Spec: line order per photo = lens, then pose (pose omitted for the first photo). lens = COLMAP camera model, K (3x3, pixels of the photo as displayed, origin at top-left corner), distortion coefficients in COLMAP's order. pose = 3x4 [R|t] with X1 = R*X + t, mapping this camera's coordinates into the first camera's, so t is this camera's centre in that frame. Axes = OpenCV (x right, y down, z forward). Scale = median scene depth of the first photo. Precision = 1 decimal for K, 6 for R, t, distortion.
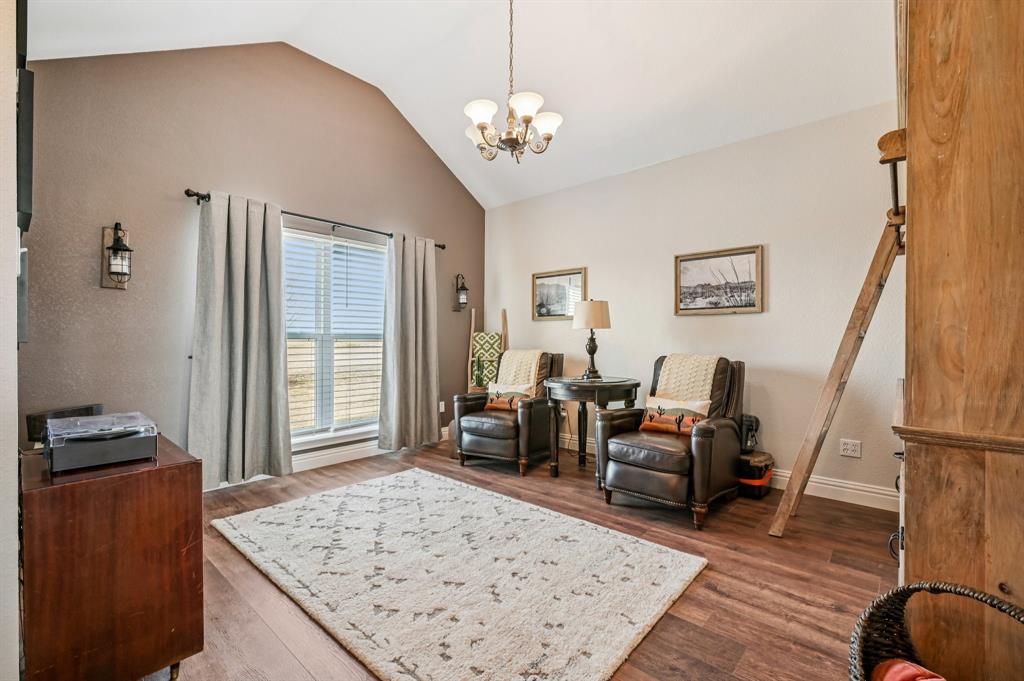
lens RADIAL K [[435.2, 0, 512.0], [0, 435.2, 340.5], [0, 0, 1]] dist [-0.000580, -0.000111]
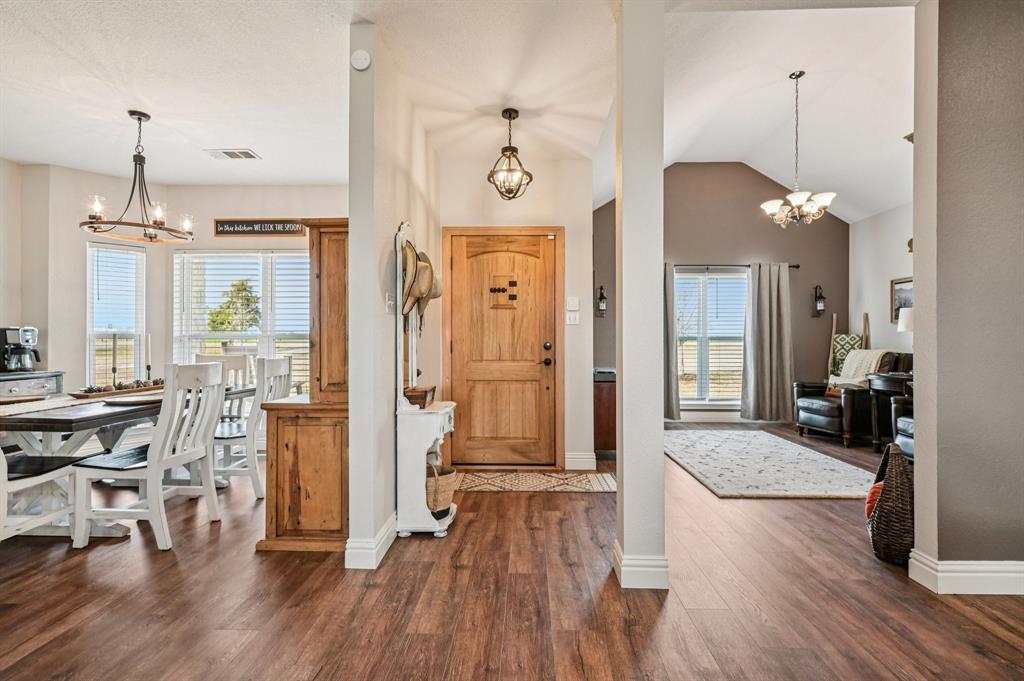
lens RADIAL K [[467.2, 0, 512.0], [0, 467.2, 340.5], [0, 0, 1]] dist [-0.000144, -0.000107]
pose [[0.631168, -0.001811, -0.775644, 0.411837], [0.000132, 0.999998, -0.002228, 0.000530], [0.775646, 0.001304, 0.631167, -0.547315]]
